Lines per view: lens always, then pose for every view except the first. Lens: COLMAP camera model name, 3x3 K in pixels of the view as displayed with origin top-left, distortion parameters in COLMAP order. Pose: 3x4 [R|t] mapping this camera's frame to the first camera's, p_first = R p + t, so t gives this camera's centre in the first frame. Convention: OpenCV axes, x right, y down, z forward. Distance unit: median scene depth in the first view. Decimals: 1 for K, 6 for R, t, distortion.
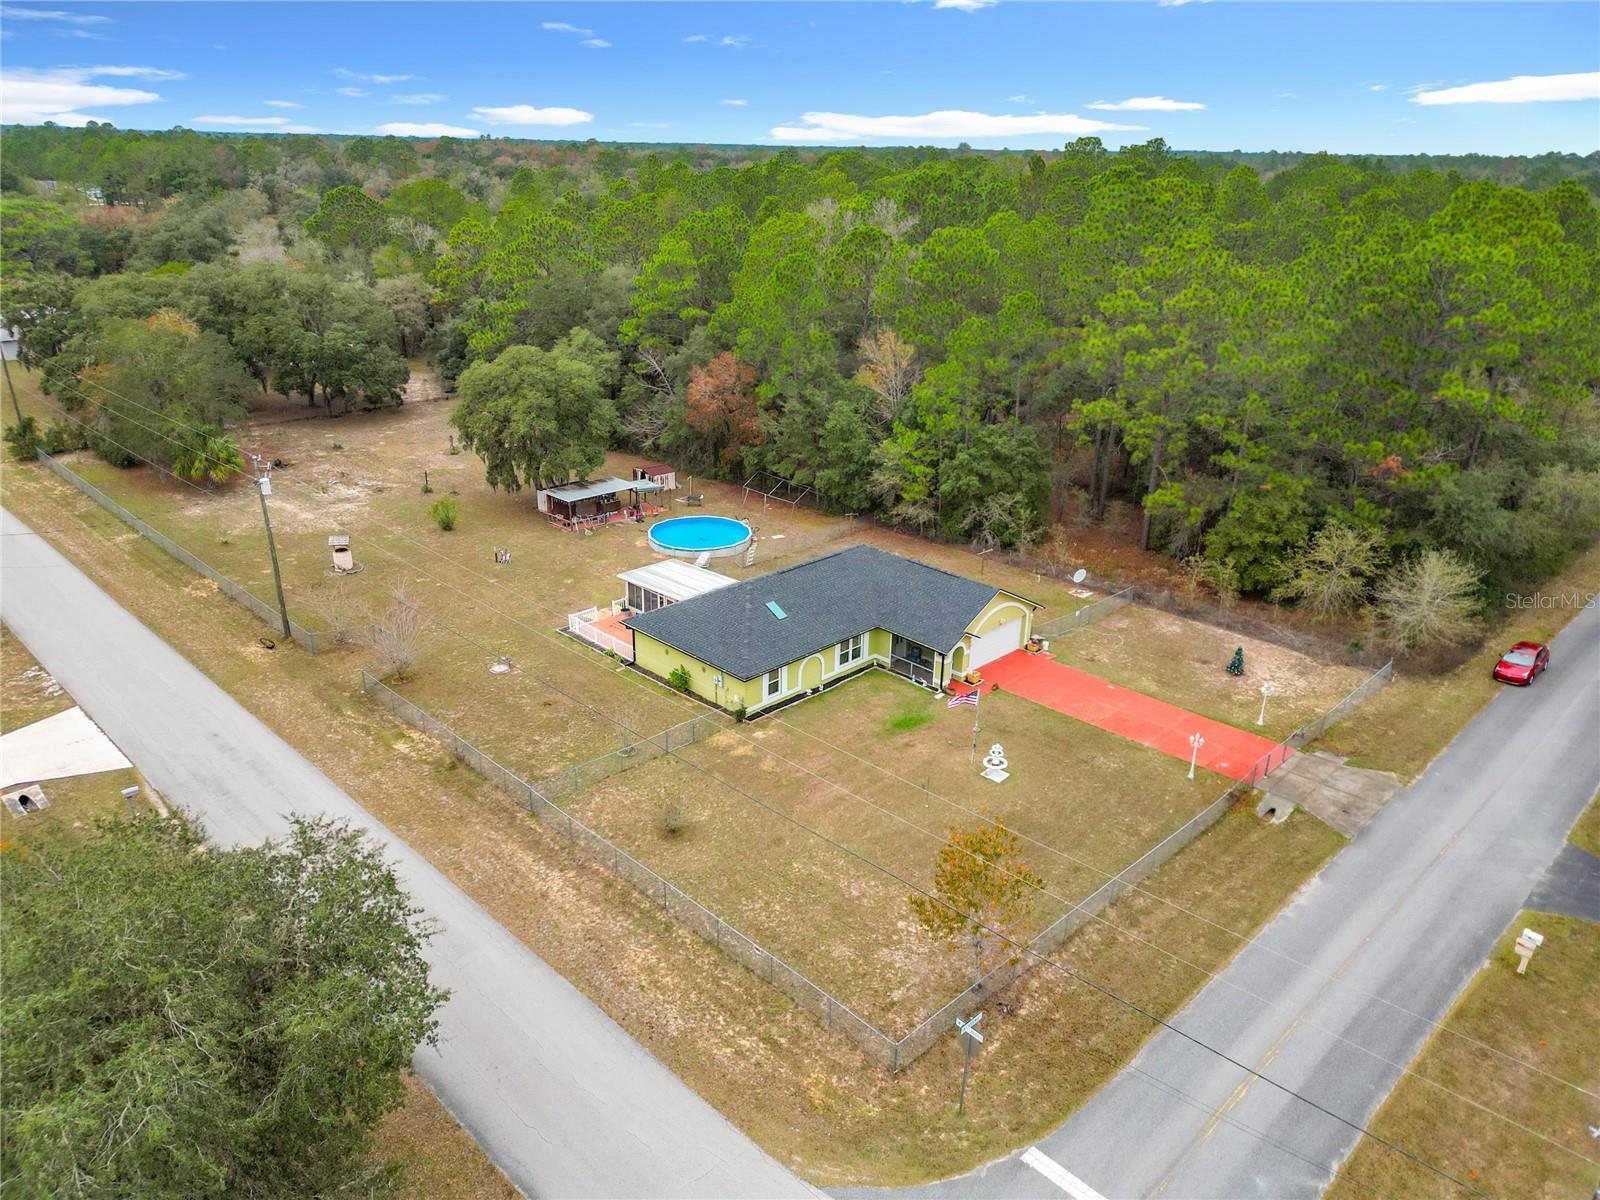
lens RADIAL K [[1120.0, 0, 775.2], [0, 1120.0, 594.5], [0, 0, 1]] dist [0.058863, -0.002117]
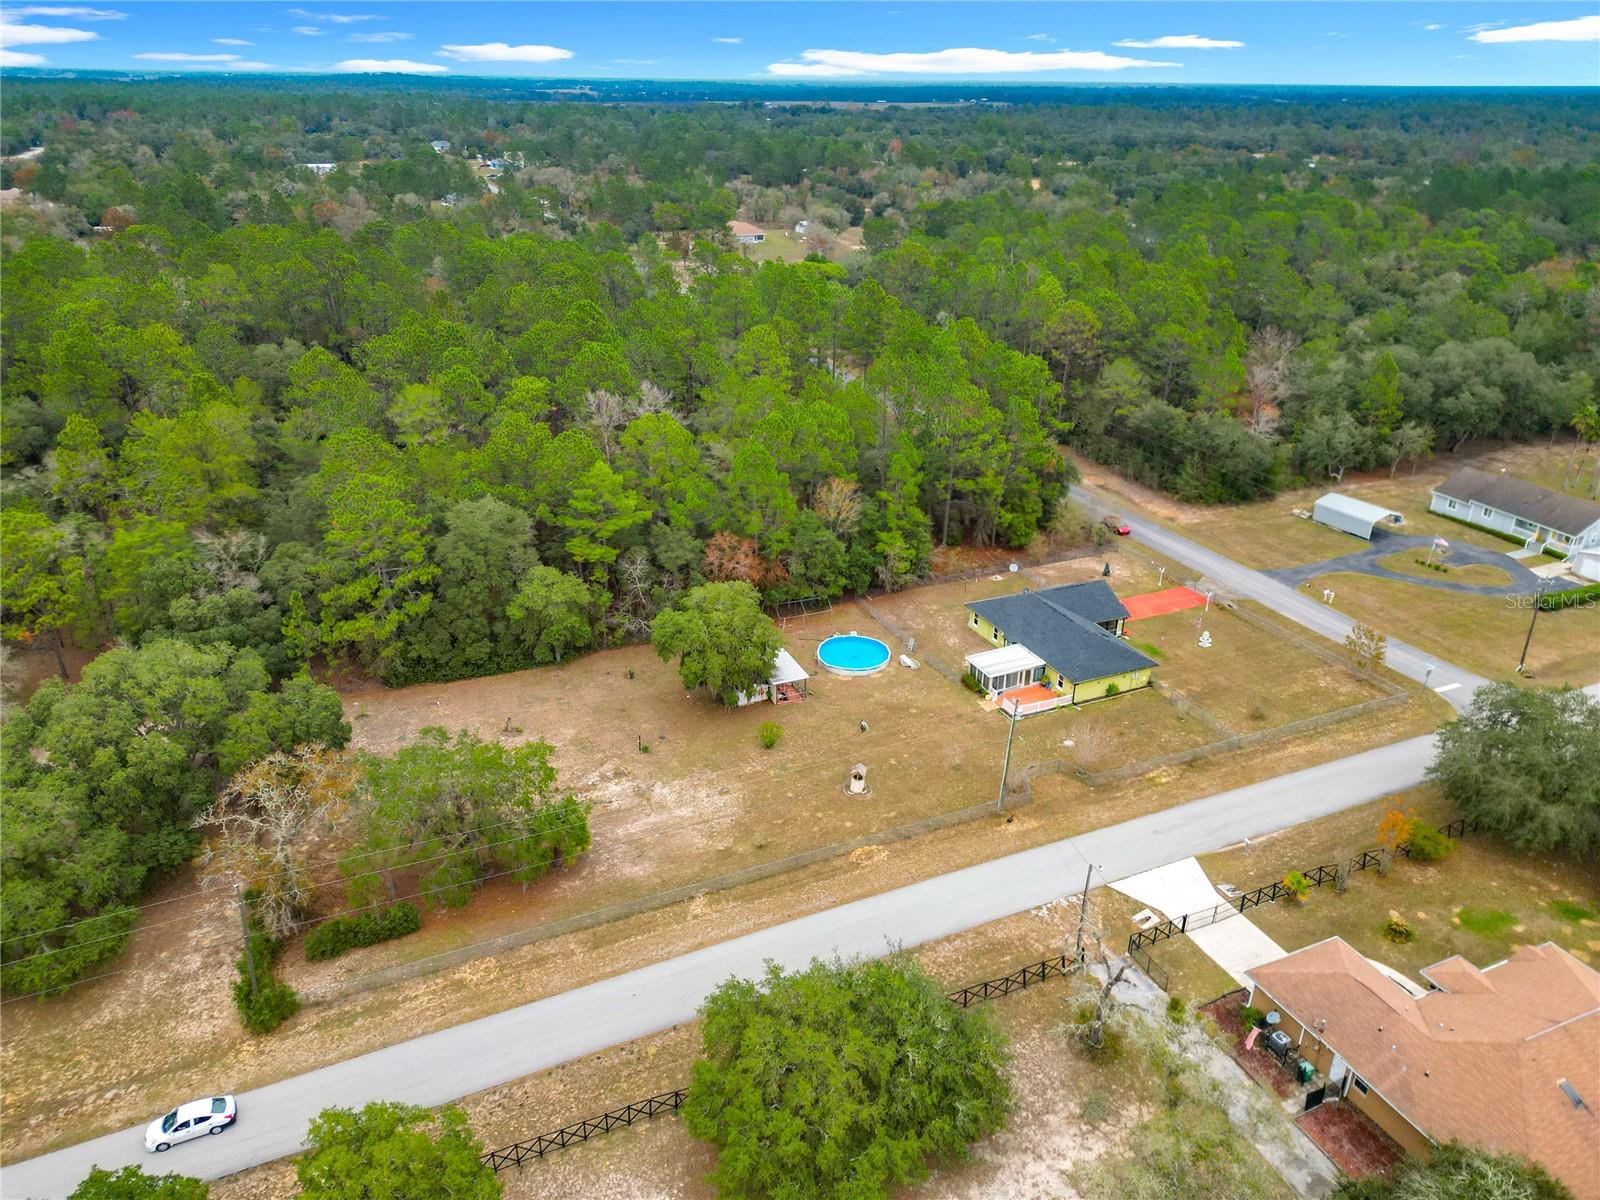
lens RADIAL K [[1112.3, 0, 795.2], [0, 1112.3, 600.1], [0, 0, 1]] dist [0.069895, -0.069074]
pose [[0.346537, -0.402197, 0.847437, -1.737807], [0.342287, 0.895341, 0.284963, -0.746637], [-0.873356, 0.191317, 0.447936, 0.593510]]
